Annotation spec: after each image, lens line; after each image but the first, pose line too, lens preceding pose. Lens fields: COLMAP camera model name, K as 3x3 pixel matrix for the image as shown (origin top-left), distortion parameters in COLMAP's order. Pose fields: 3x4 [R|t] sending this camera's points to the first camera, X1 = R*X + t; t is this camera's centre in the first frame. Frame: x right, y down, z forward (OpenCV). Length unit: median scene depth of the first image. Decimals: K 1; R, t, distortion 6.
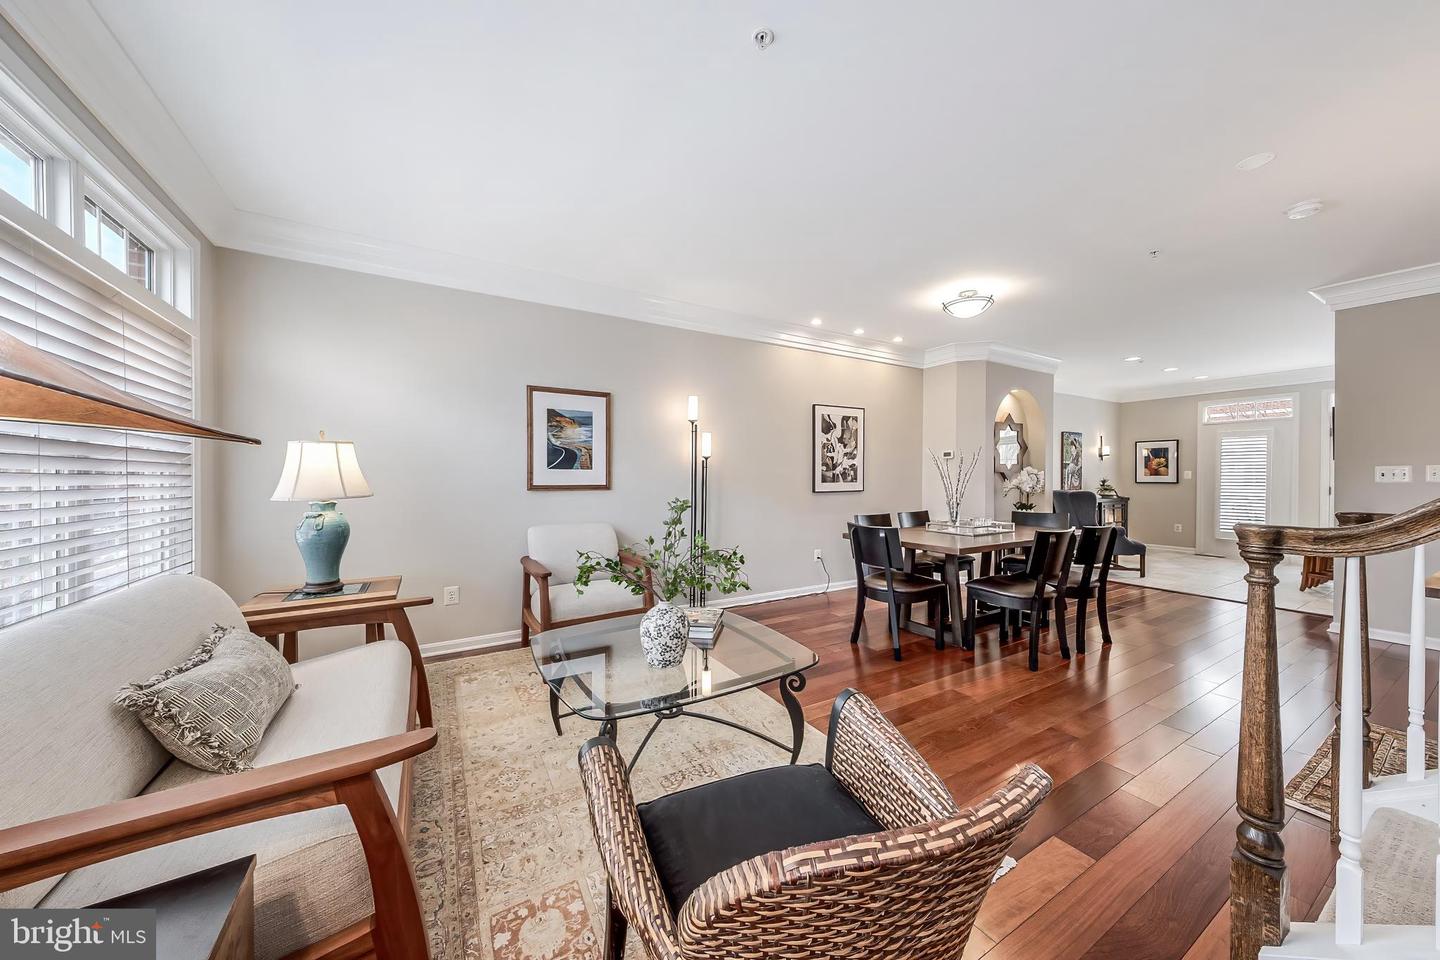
lens RADIAL K [[489.4, 0, 722.0], [0, 489.4, 484.9], [0, 0, 1]] dist [0.011485, -0.001267]
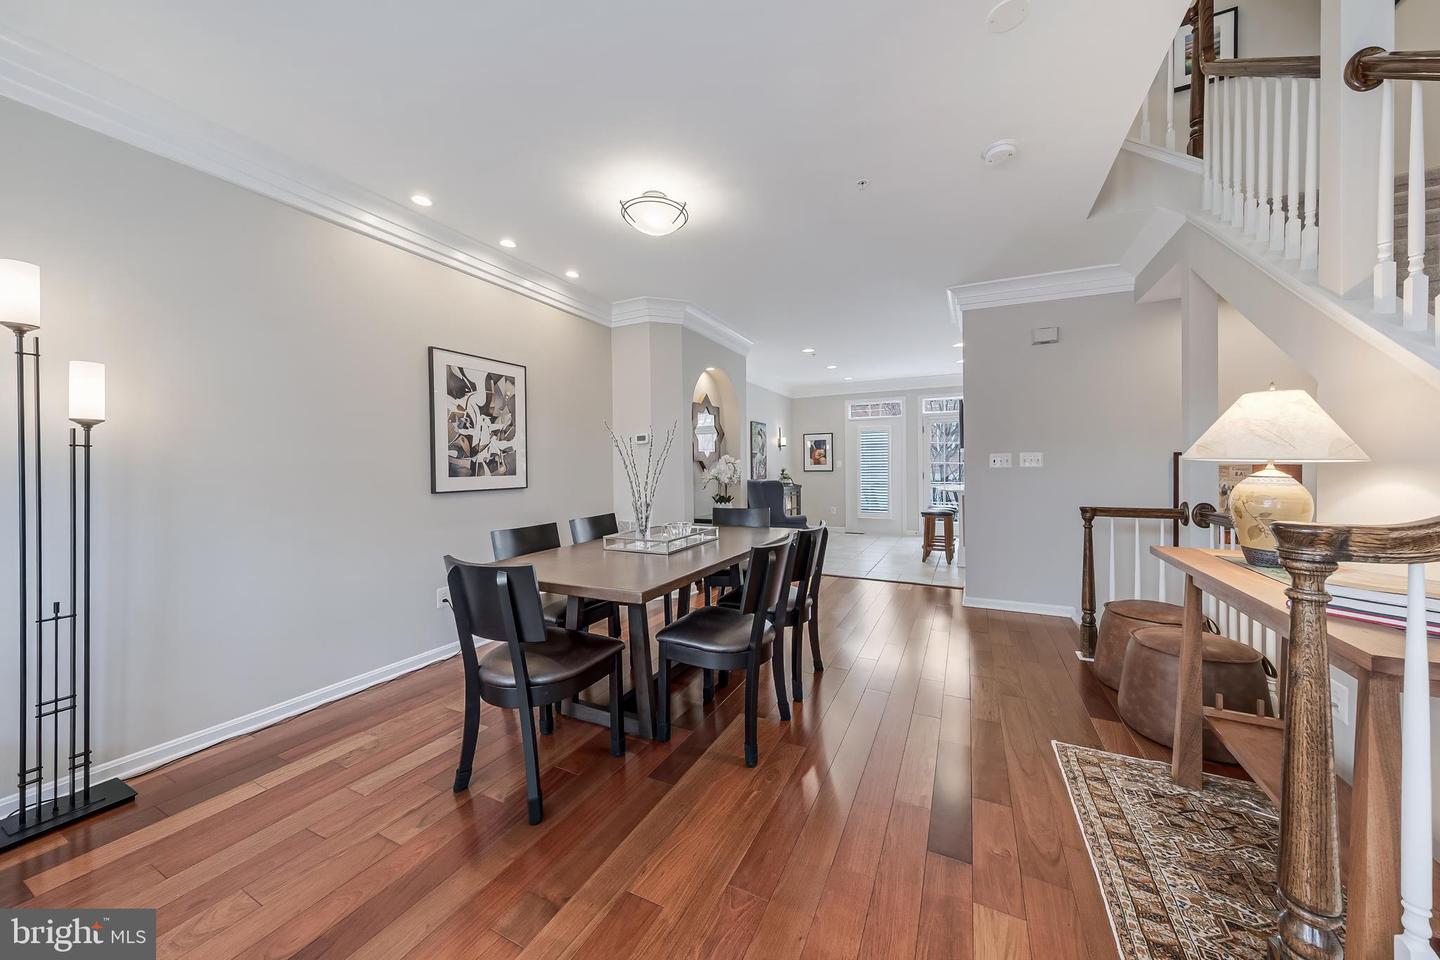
lens RADIAL K [[489.4, 0, 729.6], [0, 489.4, 471.2], [0, 0, 1]] dist [0.011485, -0.001267]
pose [[0.835231, -0.011333, 0.549783, 0.156881], [0.017307, 0.999834, -0.005682, -0.001917], [-0.549627, 0.014261, 0.835288, 0.285973]]
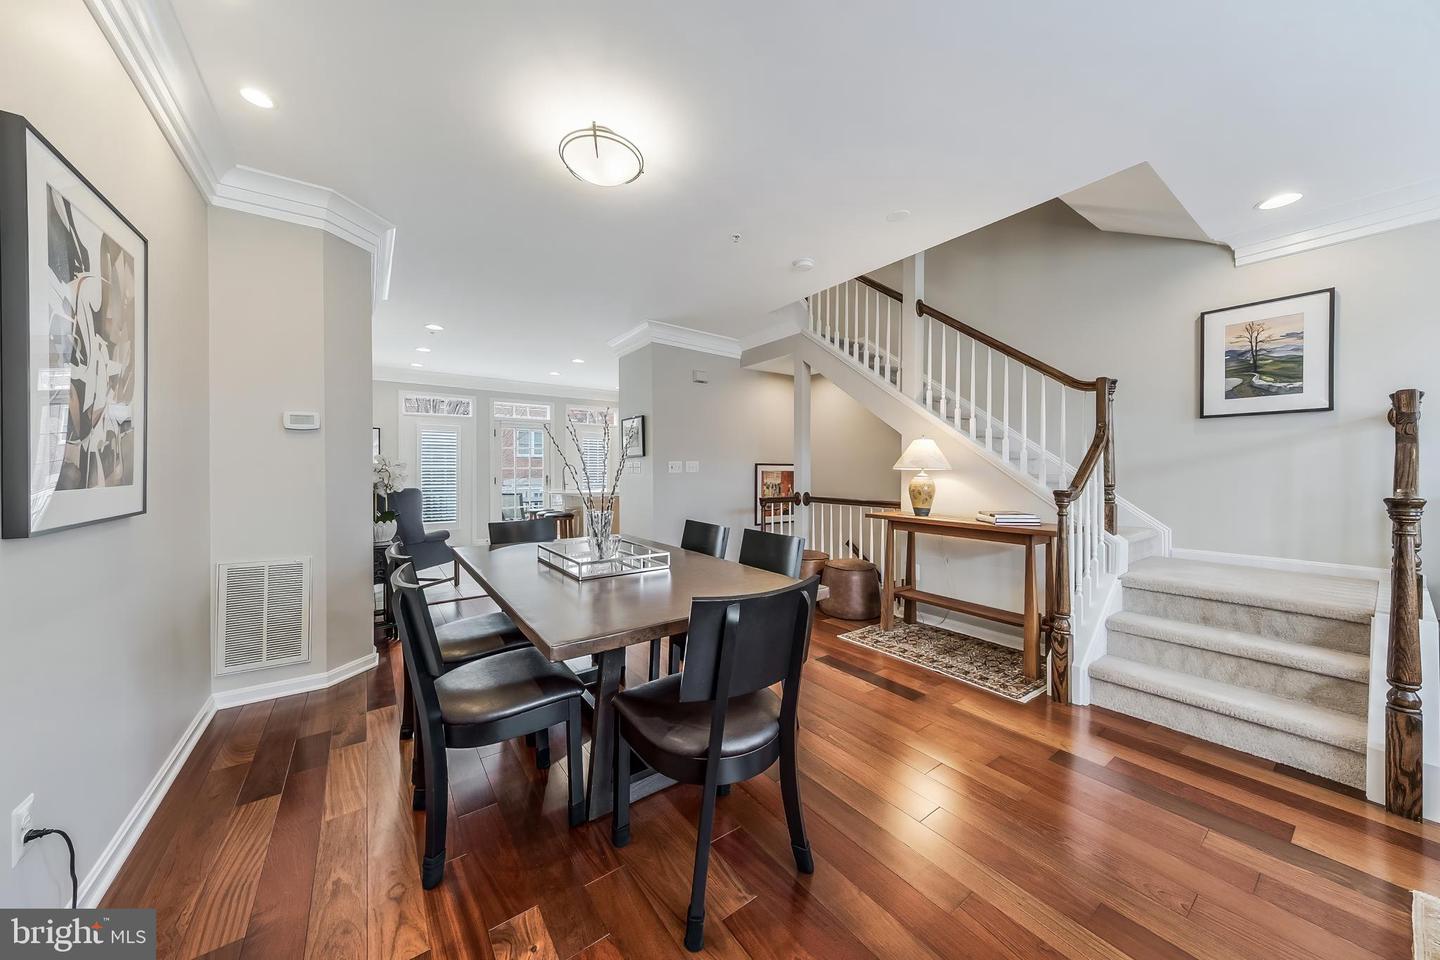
lens RADIAL K [[489.4, 0, 726.1], [0, 489.4, 470.6], [0, 0, 1]] dist [0.011485, -0.001267]
pose [[-0.102465, -0.000302, 0.994737, -0.055426], [0.017198, 0.999850, 0.002075, -0.008402], [-0.994588, 0.017320, -0.102444, 0.707708]]
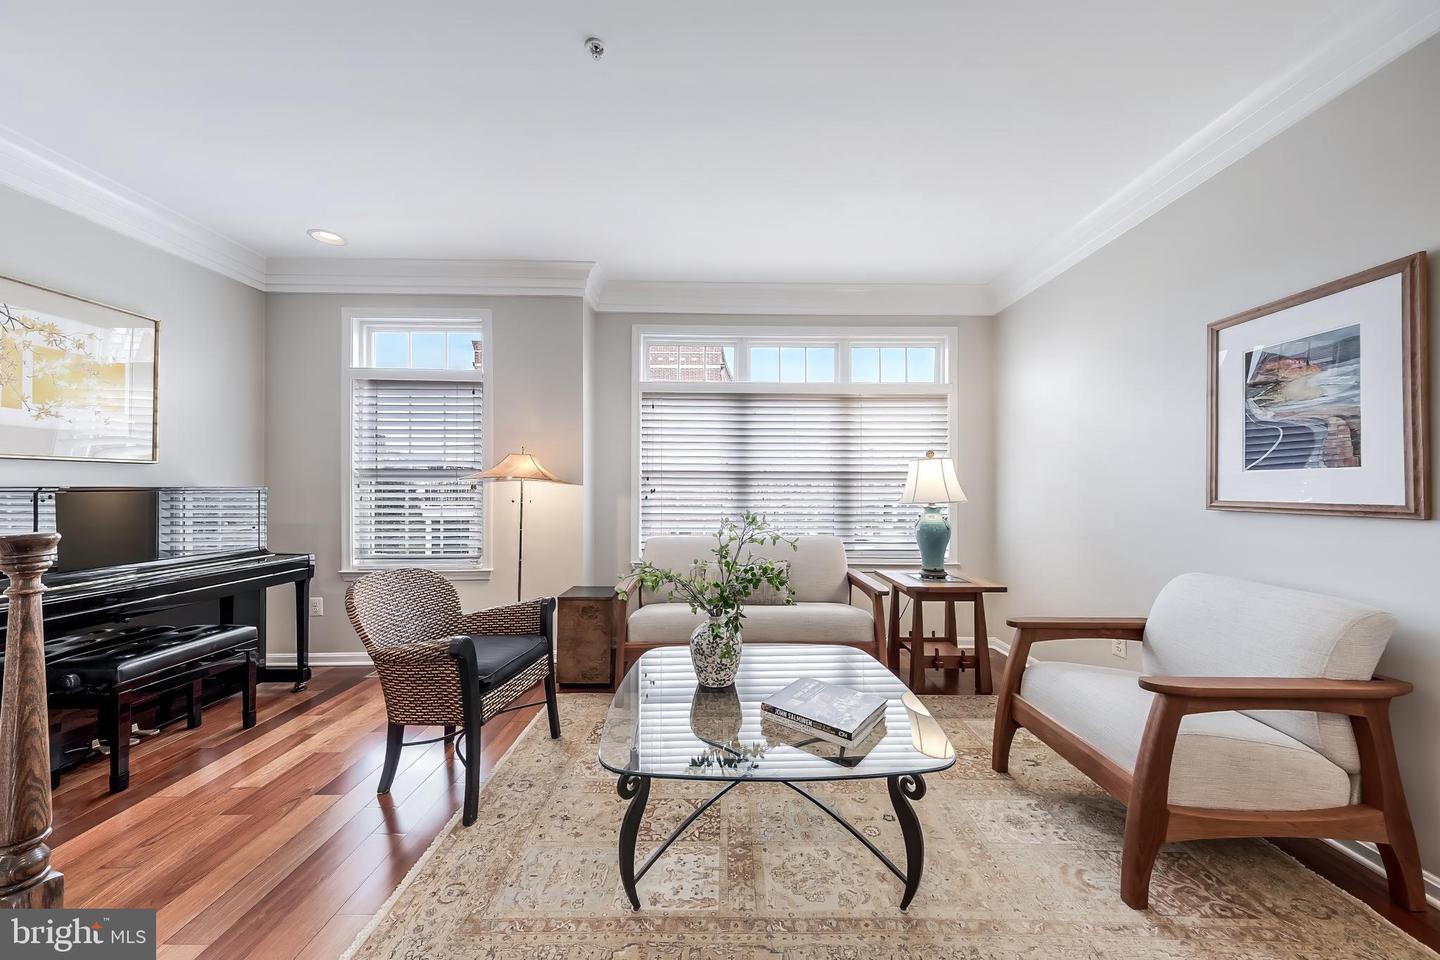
lens RADIAL K [[489.4, 0, 725.7], [0, 489.4, 484.4], [0, 0, 1]] dist [0.011485, -0.001267]
pose [[-0.499750, -0.007526, -0.866137, 0.274231], [-0.013634, 0.999907, -0.000822, -0.006498], [0.866062, 0.011399, -0.499806, 0.570553]]
